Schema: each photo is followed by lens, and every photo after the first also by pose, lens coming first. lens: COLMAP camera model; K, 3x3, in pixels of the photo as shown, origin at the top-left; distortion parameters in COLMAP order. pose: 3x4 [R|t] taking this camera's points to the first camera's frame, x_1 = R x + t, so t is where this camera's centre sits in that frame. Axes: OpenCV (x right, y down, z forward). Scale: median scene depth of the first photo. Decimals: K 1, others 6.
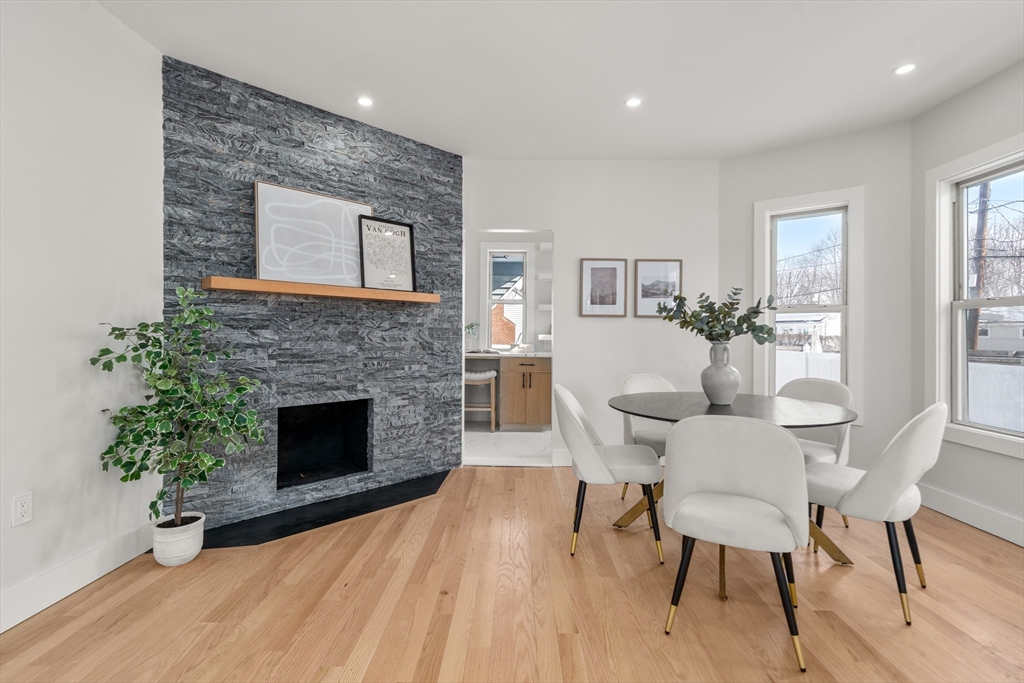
lens RADIAL K [[474.8, 0, 510.3], [0, 474.8, 335.6], [0, 0, 1]] dist [0.004330, 0.001166]
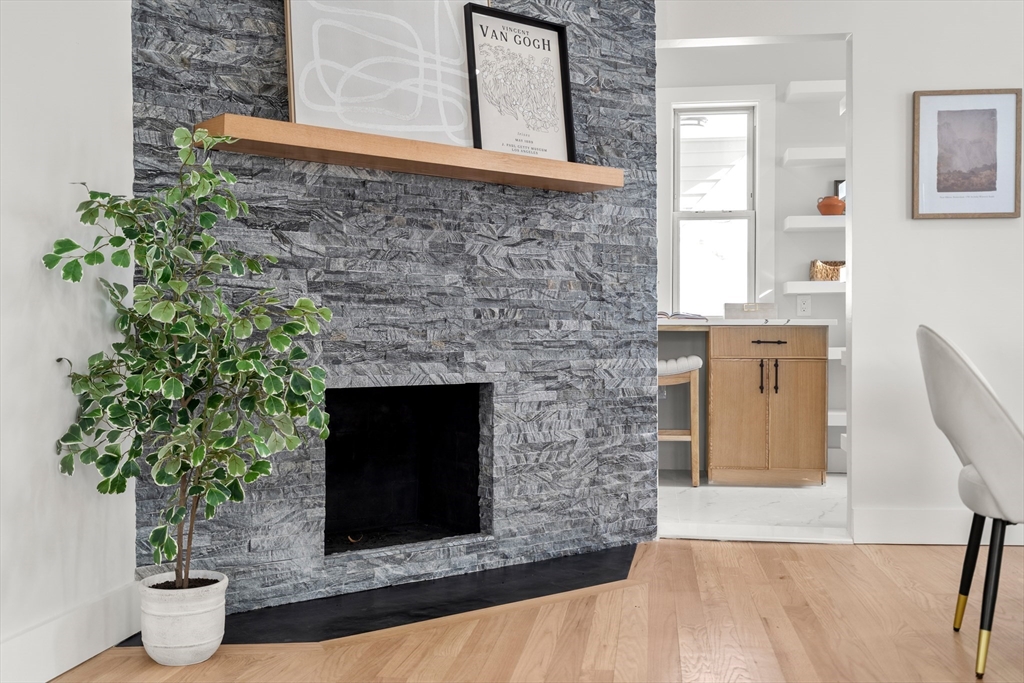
lens RADIAL K [[1022.5, 0, 513.6], [0, 1022.5, 345.7], [0, 0, 1]] dist [0.010934, 0.000000]
pose [[0.992701, -0.007891, -0.120345, -0.150396], [0.008258, 0.999963, 0.002551, 0.097585], [0.120321, -0.003526, 0.992729, -0.041542]]
